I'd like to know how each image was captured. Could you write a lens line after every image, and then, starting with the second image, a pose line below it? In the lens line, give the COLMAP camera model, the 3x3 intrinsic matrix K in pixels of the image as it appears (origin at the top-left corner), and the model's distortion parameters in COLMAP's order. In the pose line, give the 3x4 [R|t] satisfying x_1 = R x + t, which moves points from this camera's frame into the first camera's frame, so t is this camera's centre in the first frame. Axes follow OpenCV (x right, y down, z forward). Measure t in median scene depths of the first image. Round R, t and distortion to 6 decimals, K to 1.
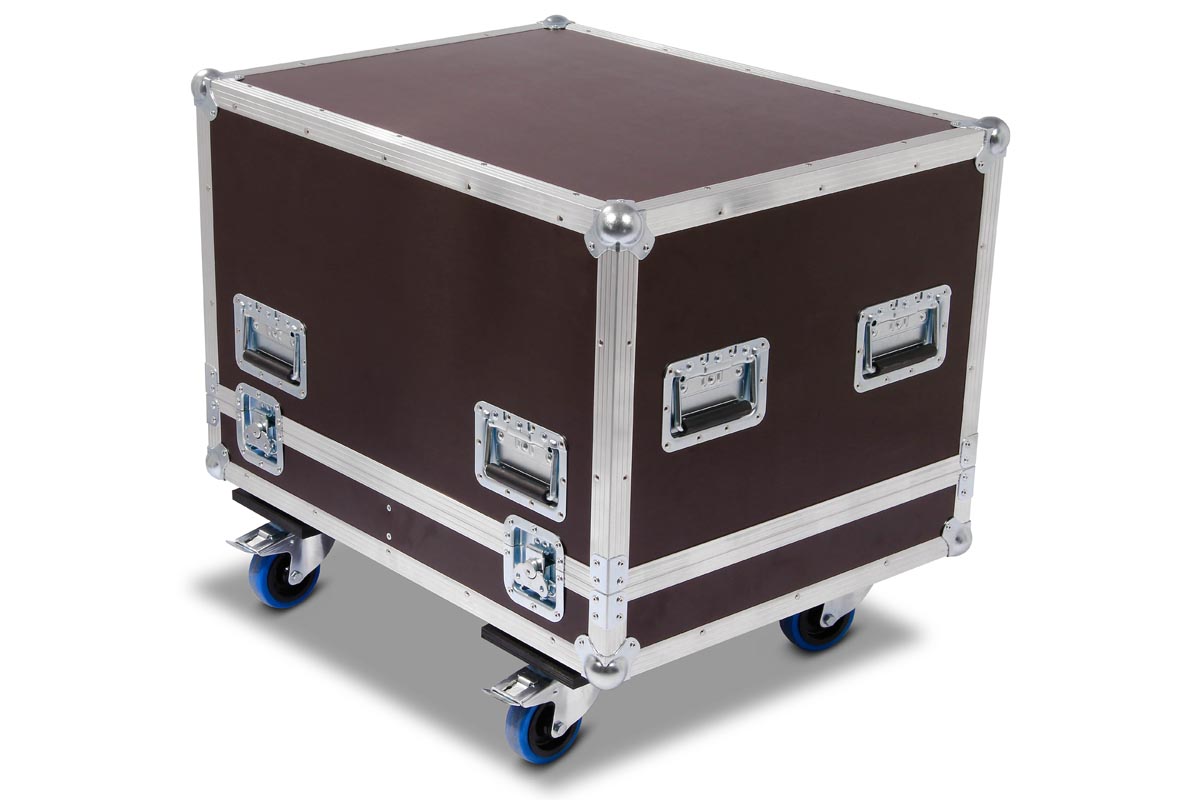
lens RADIAL K [[2345.8, 0, 598.5], [0, 2345.8, 401.6], [0, 0, 1]] dist [0.040912, 0.000000]
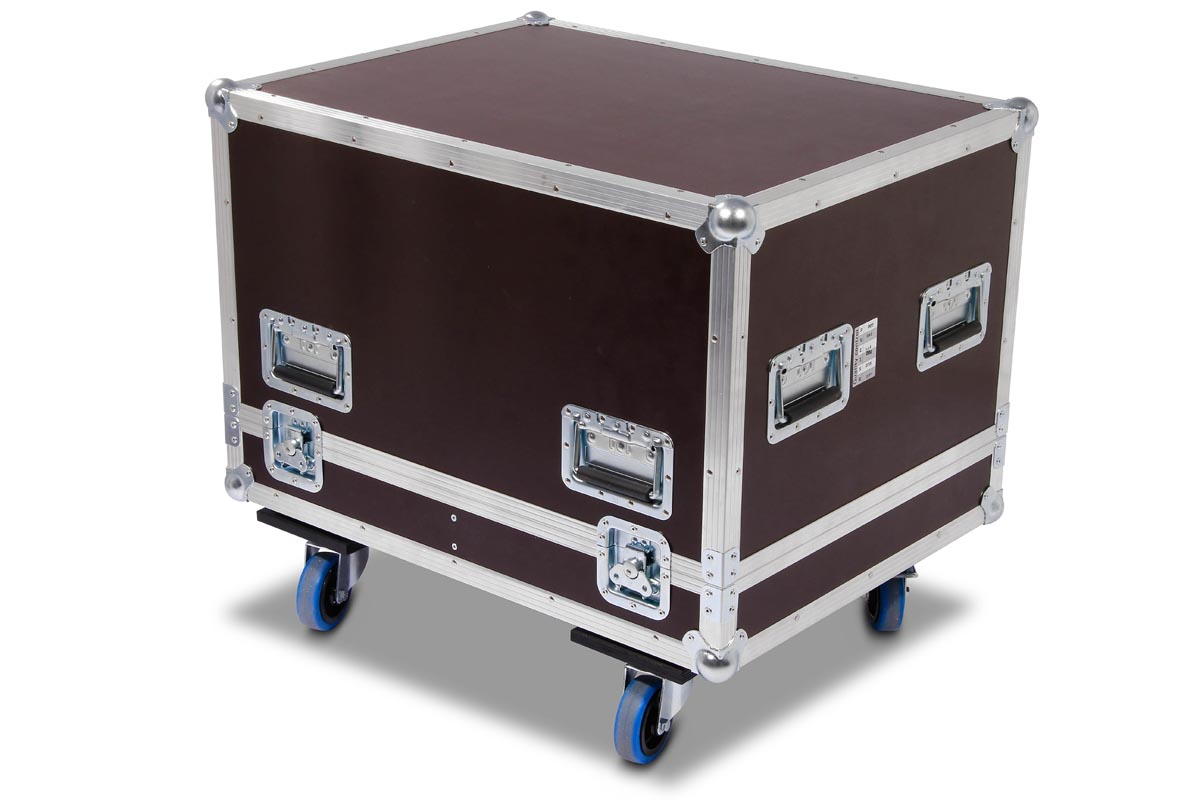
lens RADIAL K [[2345.8, 0, 649.0], [0, 2345.8, 380.0], [0, 0, 1]] dist [0.040912, 0.000000]
pose [[0.980901, -0.061054, 0.184679, -0.190874], [0.060938, 0.998122, 0.006309, -0.013862], [-0.184717, 0.005065, 0.982779, 0.016627]]
